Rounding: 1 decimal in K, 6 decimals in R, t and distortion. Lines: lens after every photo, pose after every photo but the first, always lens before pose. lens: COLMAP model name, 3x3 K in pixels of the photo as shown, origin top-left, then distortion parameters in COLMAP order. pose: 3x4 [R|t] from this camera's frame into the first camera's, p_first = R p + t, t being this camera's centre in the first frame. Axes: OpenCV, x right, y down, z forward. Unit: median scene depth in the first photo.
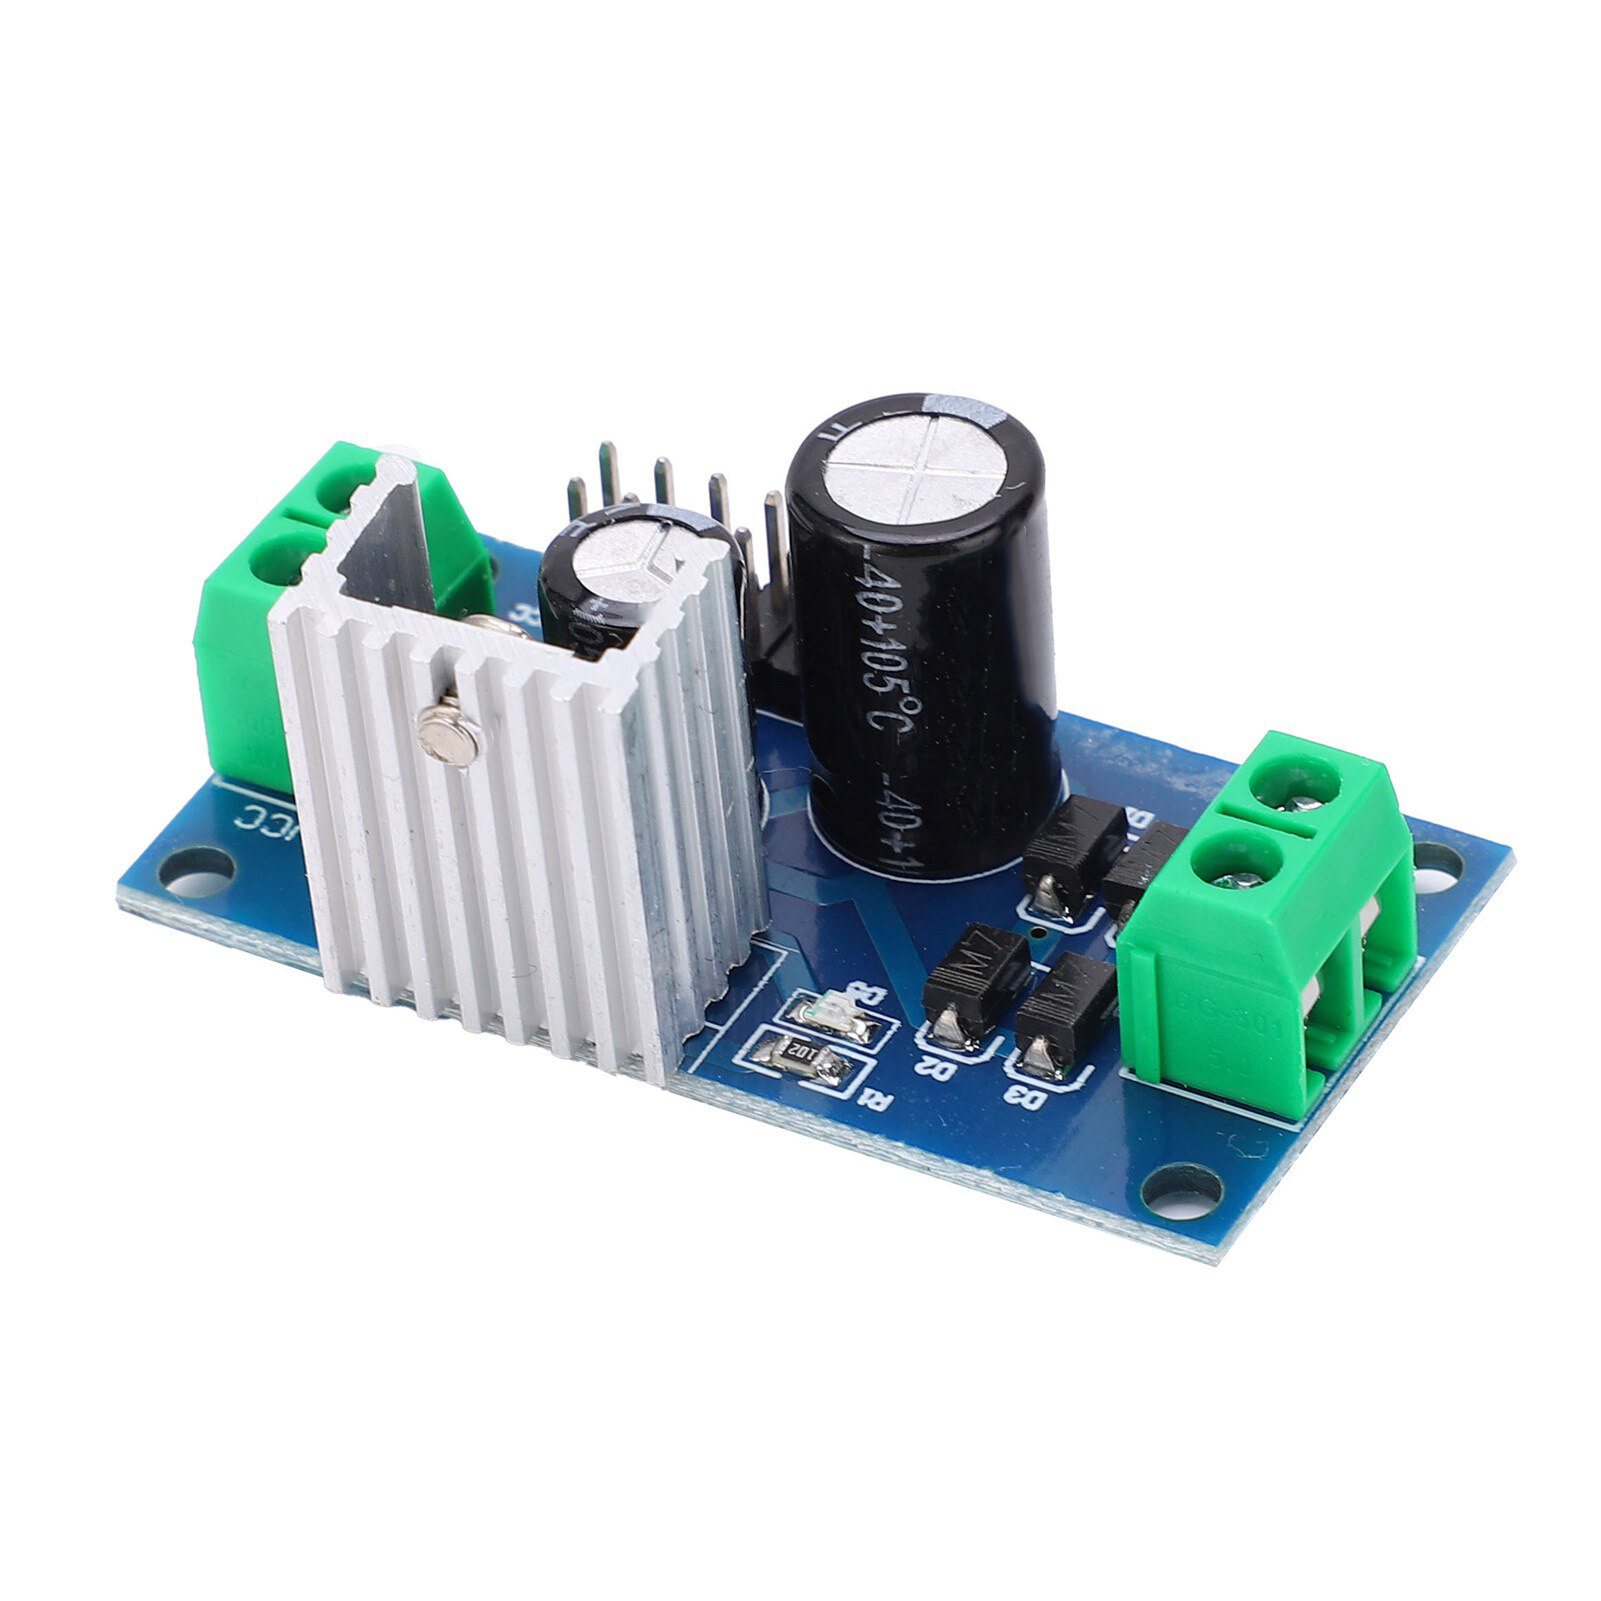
lens RADIAL K [[10931.6, 0, 800.5], [0, 10931.6, 800.5], [0, 0, 1]] dist [0.574355, 0.573724]
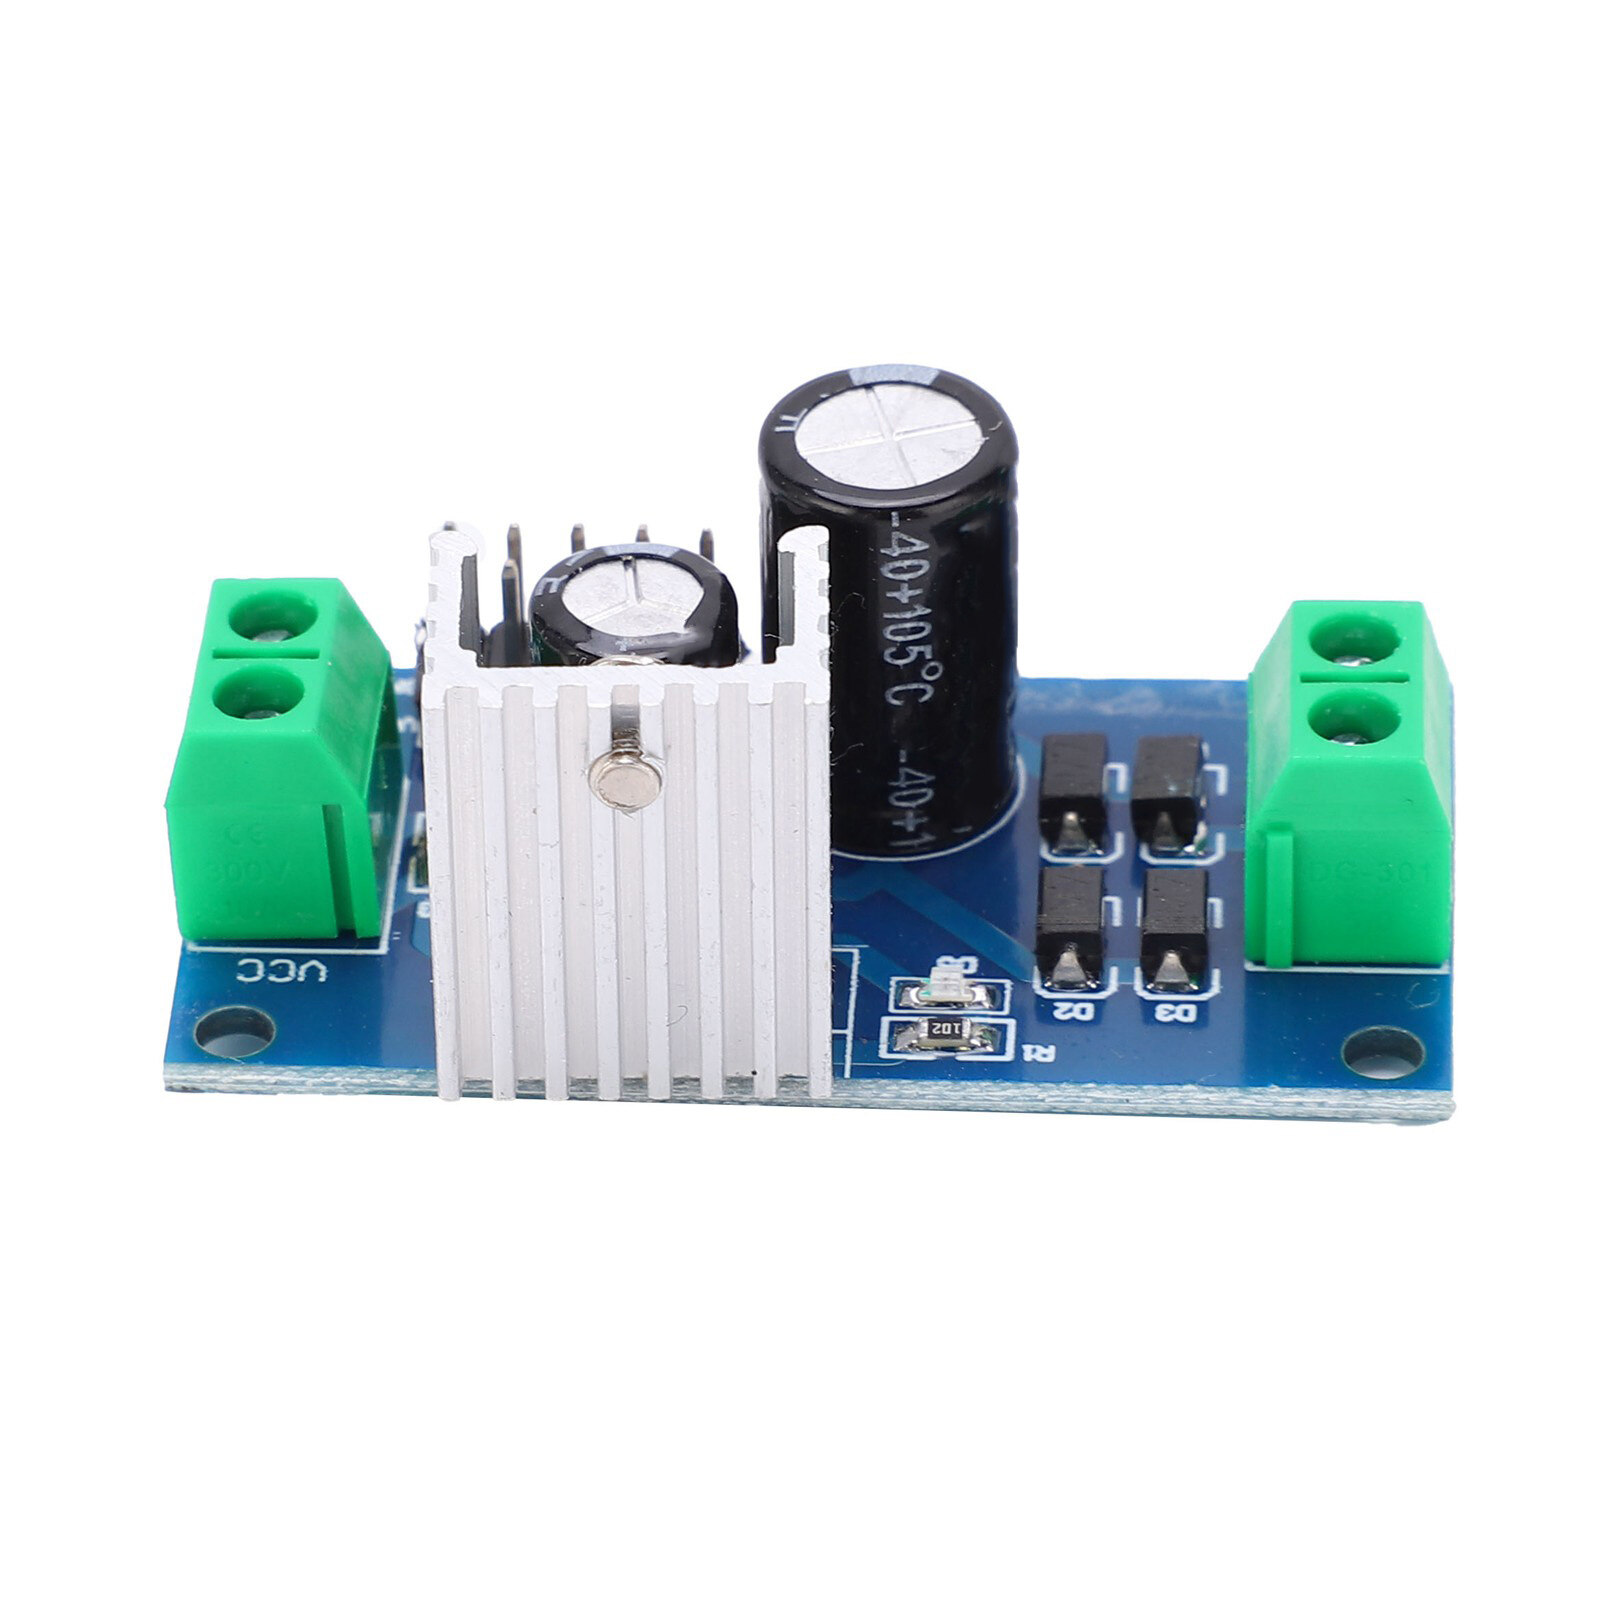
lens RADIAL K [[10931.6, 0, 800.5], [0, 10931.6, 800.5], [0, 0, 1]] dist [0.574355, 0.573724]
pose [[0.900457, -0.237072, 0.364657, -0.365913], [0.257949, 0.966118, -0.008864, 0.008393], [-0.350200, 0.102045, 0.931100, 0.081814]]
